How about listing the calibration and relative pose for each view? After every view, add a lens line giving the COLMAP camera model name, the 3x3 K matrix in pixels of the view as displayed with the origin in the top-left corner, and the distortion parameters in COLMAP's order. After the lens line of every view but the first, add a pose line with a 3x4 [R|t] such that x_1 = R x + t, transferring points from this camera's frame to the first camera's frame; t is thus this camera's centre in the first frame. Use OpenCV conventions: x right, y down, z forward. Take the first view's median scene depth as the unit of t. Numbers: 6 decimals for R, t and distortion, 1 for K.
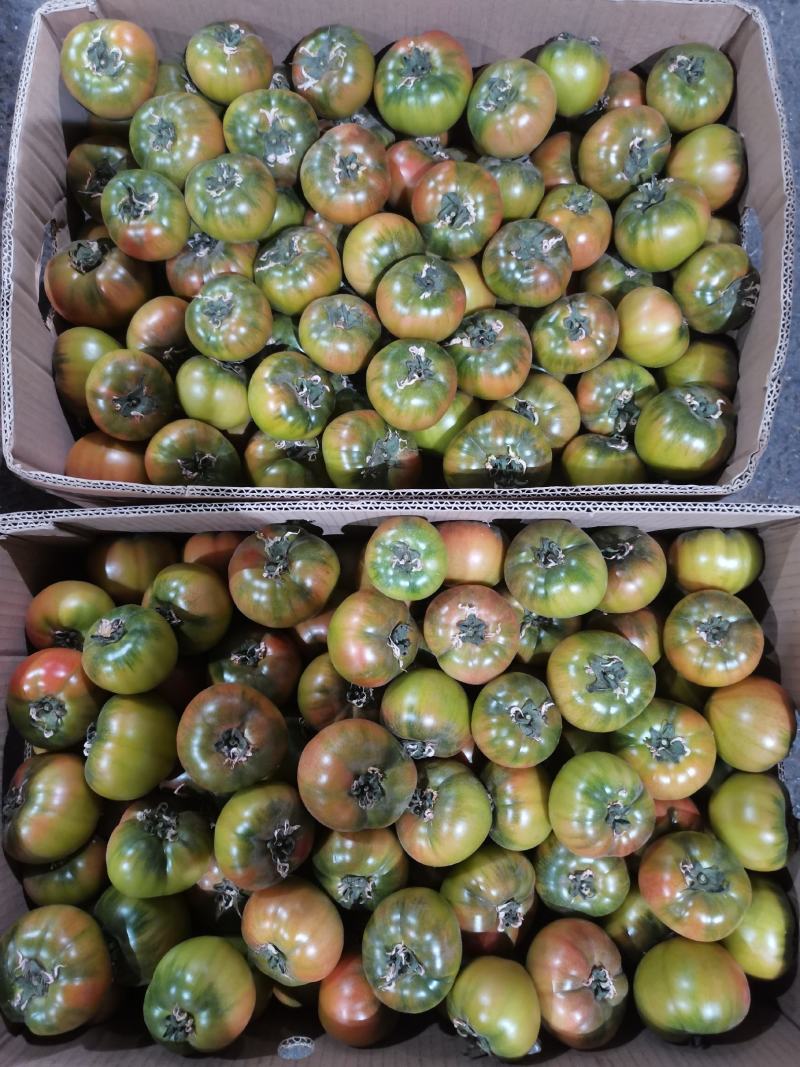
lens RADIAL K [[886.8, 0, 401.3], [0, 886.8, 534.3], [0, 0, 1]] dist [0.014269, -0.033762]
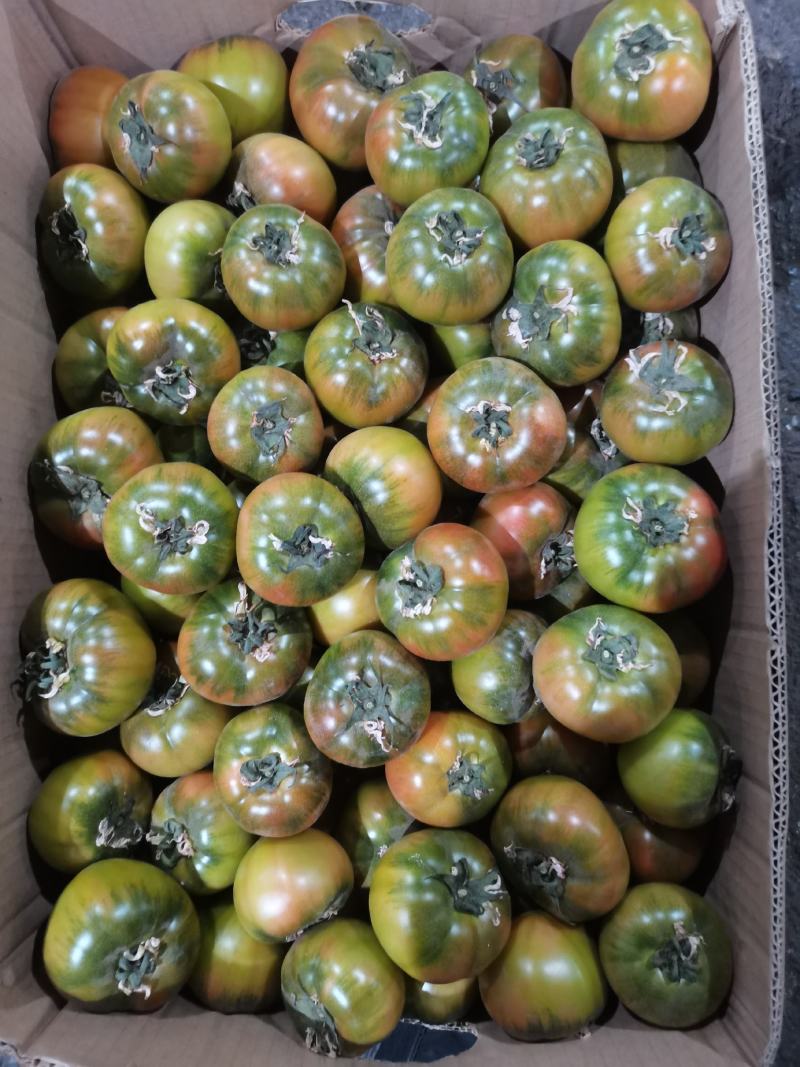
lens RADIAL K [[886.8, 0, 404.3], [0, 886.8, 533.2], [0, 0, 1]] dist [0.014269, -0.033762]
pose [[0.020532, 0.997659, -0.065225, 0.062500], [-0.991832, 0.028540, 0.124314, -0.423856], [0.125885, 0.062140, 0.990097, 0.337499]]
